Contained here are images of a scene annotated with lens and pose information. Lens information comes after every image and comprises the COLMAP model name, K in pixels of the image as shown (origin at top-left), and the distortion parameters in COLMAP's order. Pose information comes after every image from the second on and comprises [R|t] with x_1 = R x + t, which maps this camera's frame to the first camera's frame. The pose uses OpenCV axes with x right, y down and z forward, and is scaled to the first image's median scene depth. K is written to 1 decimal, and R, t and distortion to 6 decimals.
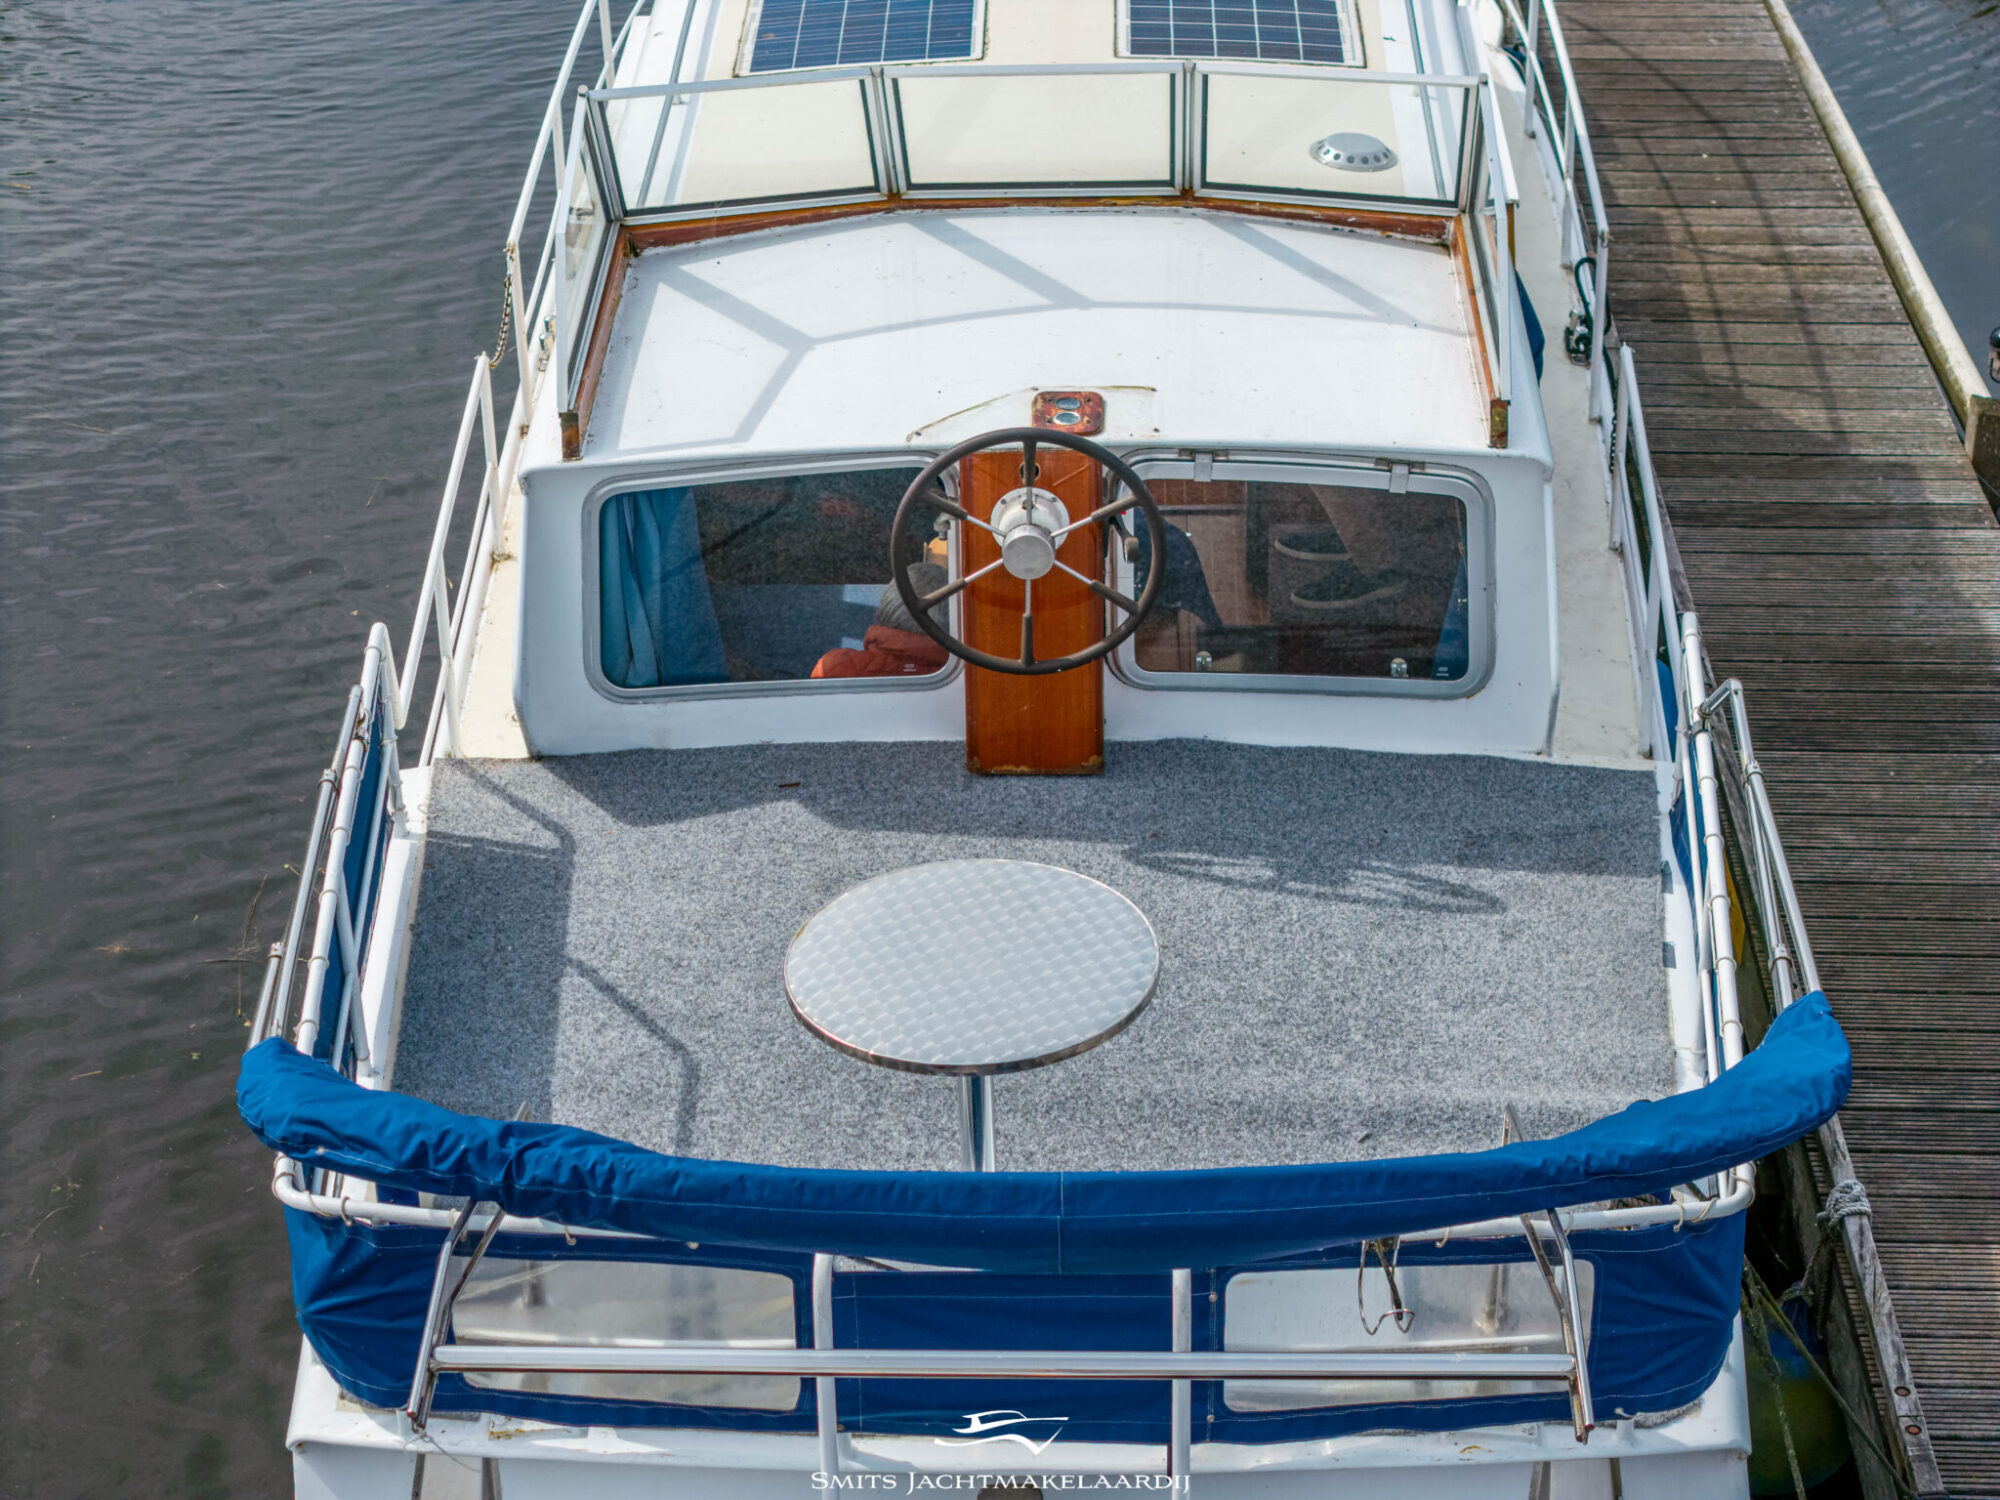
lens RADIAL K [[3997.1, 0, 1000.0], [0, 3997.1, 750.0], [0, 0, 1]] dist [-0.268319, 1.386258]
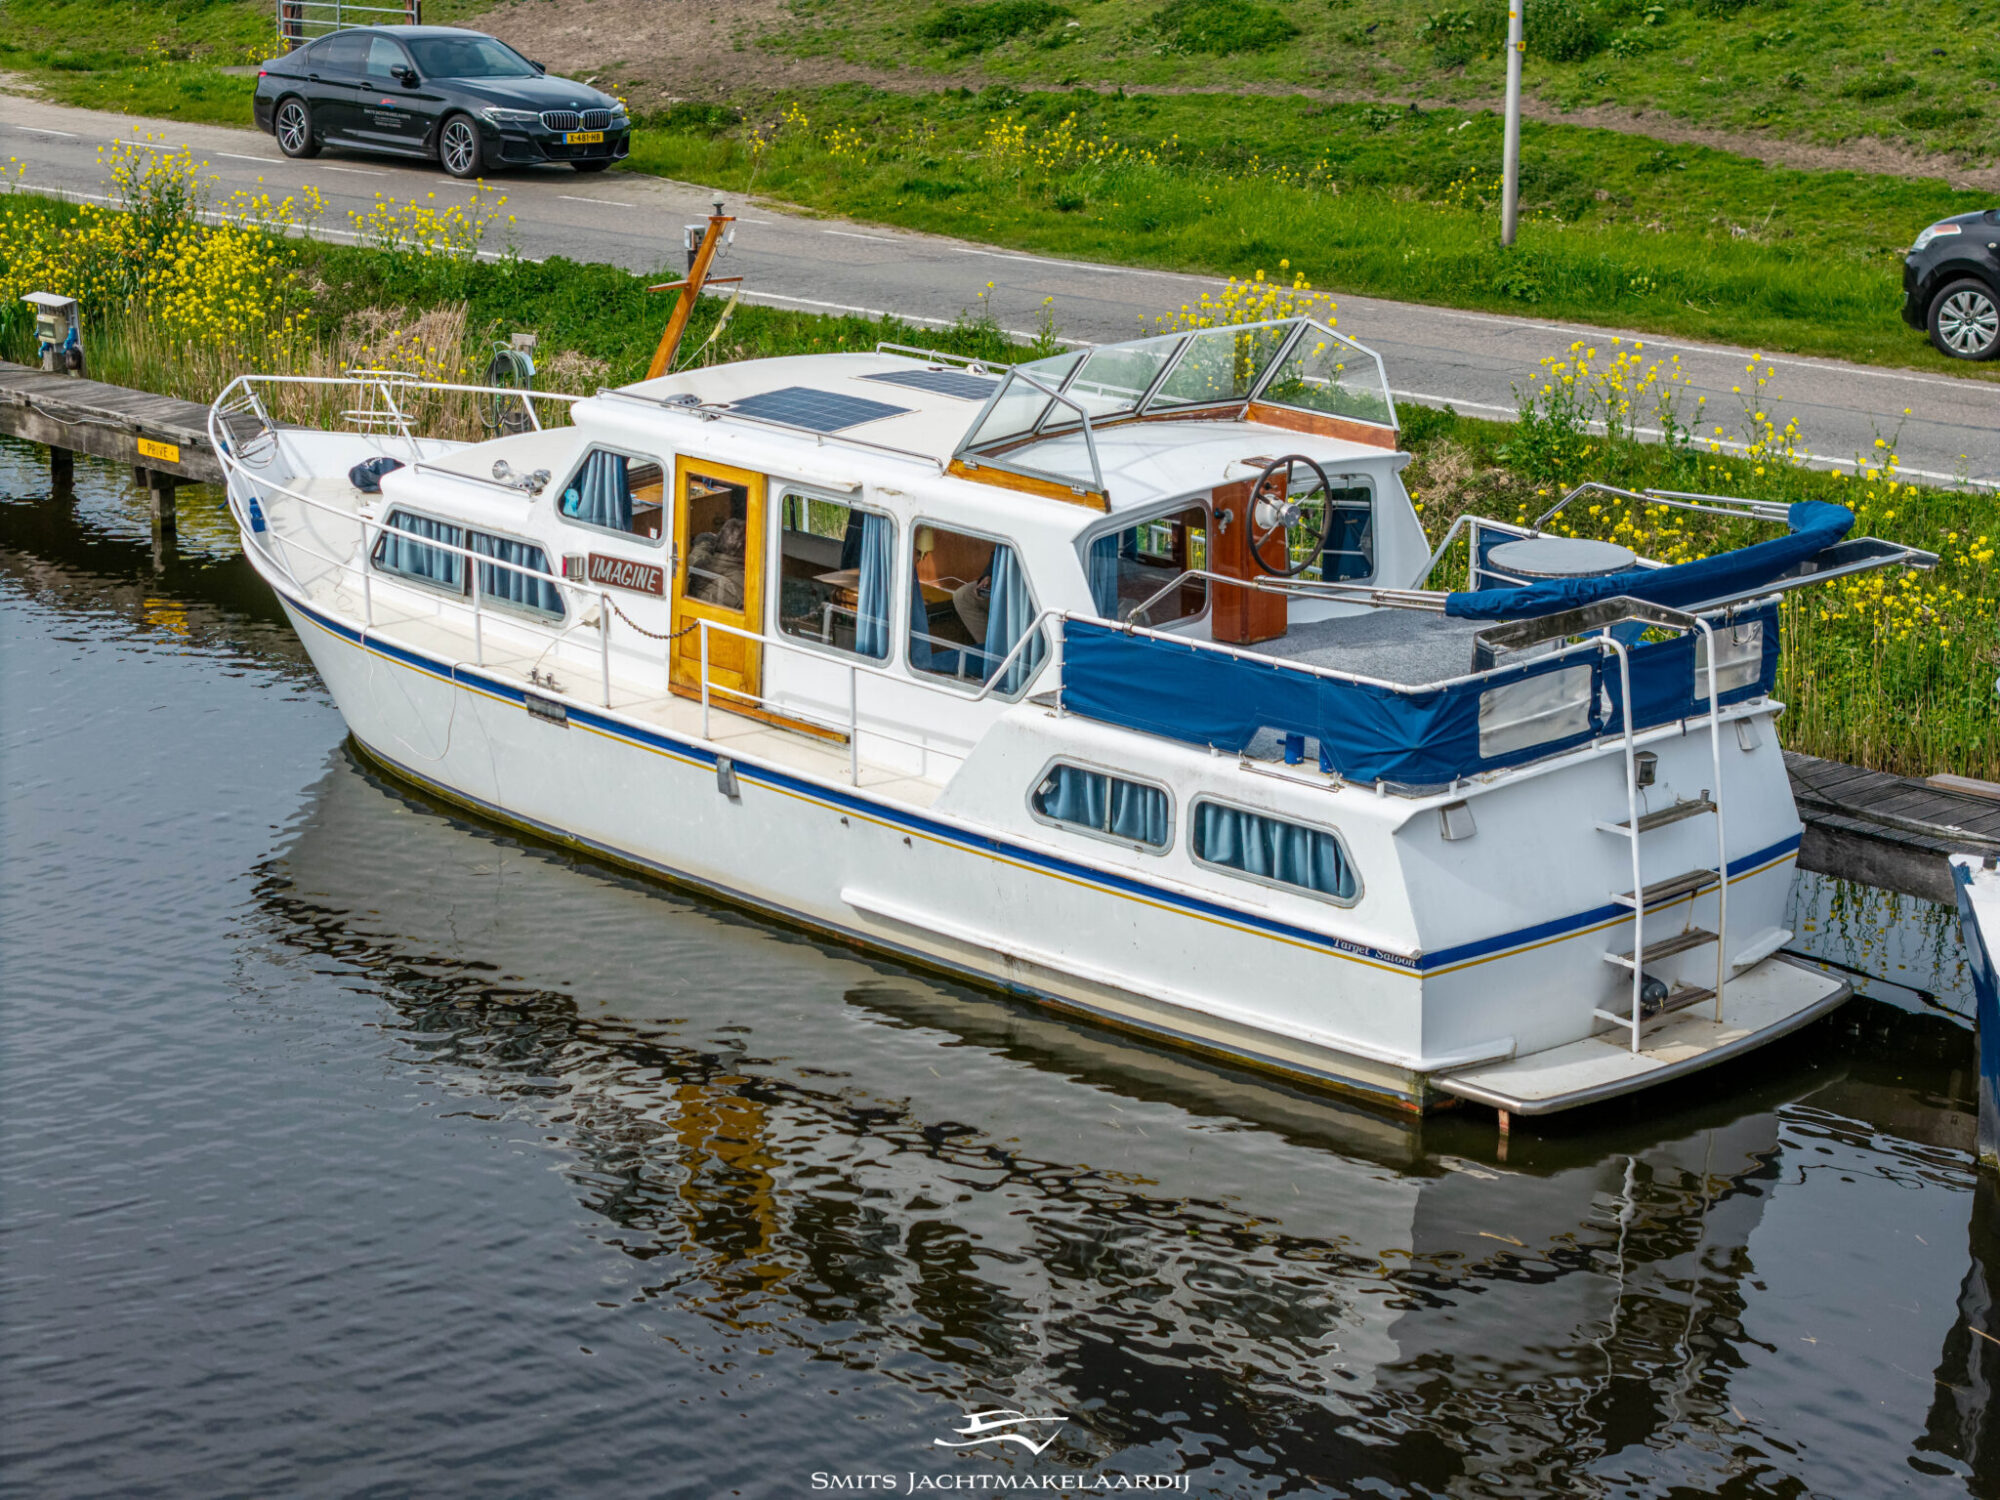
lens RADIAL K [[3997.1, 0, 1000.0], [0, 3997.1, 750.0], [0, 0, 1]] dist [-0.268319, 1.386258]
pose [[0.714292, -0.166847, 0.679669, -1.558565], [0.342364, 0.930330, -0.131424, 0.293570], [-0.610389, 0.326569, 0.721650, -0.444161]]
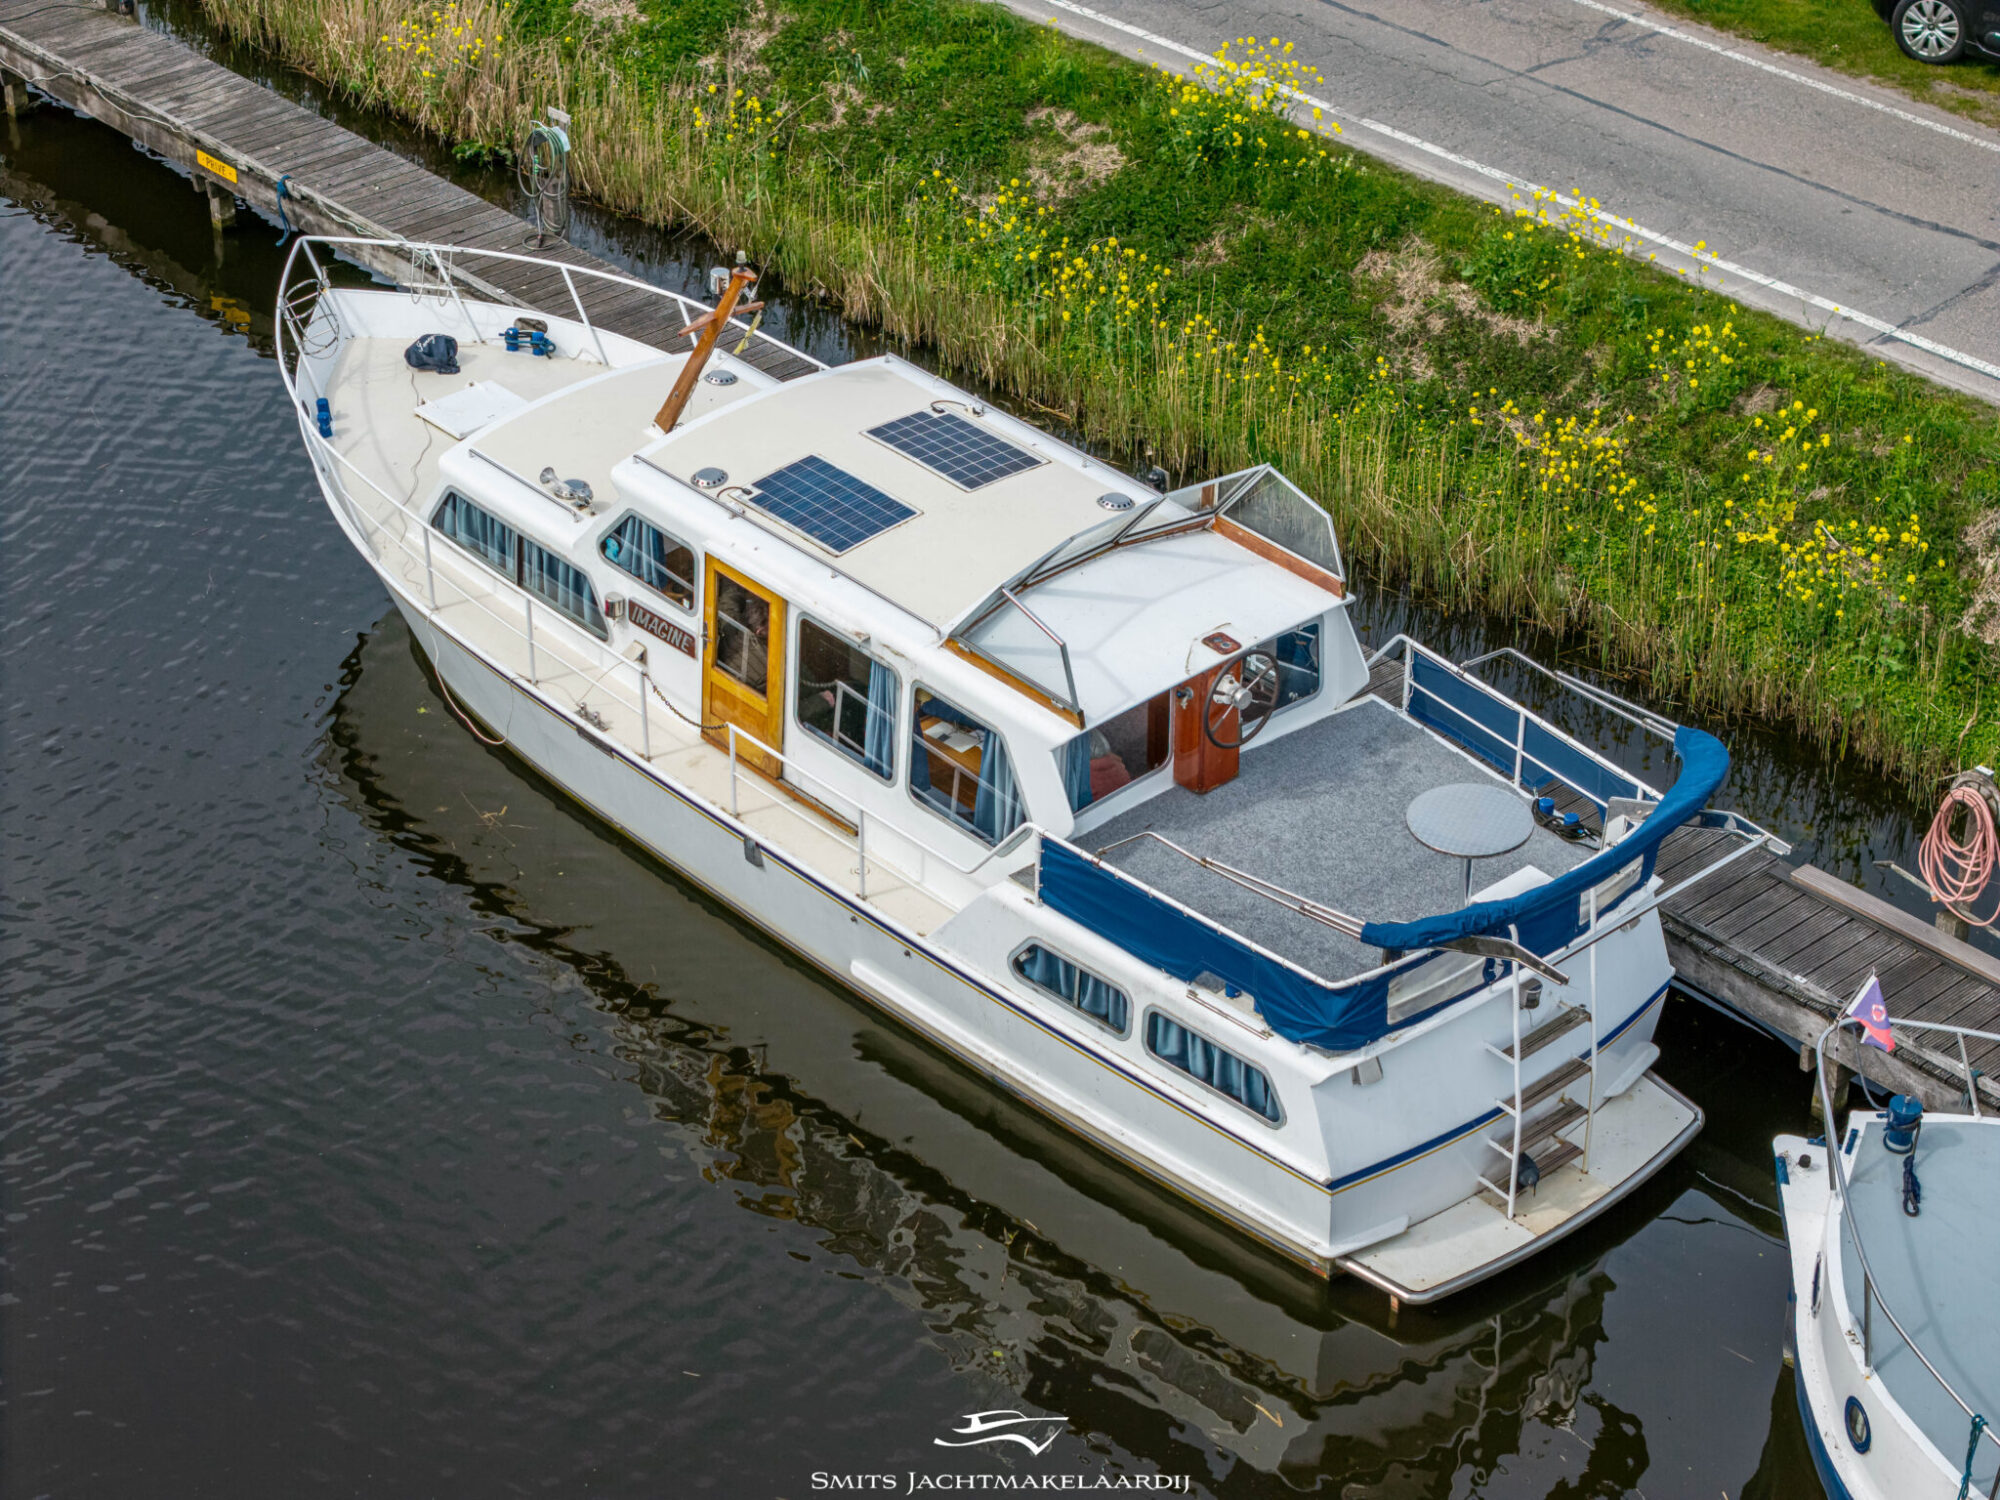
lens RADIAL K [[3997.1, 0, 1000.0], [0, 3997.1, 750.0], [0, 0, 1]] dist [-0.268319, 1.386258]
pose [[0.721599, -0.352571, 0.595809, -1.552220], [0.330176, 0.931691, 0.151445, -0.432990], [-0.608505, 0.087440, 0.788718, -0.871152]]
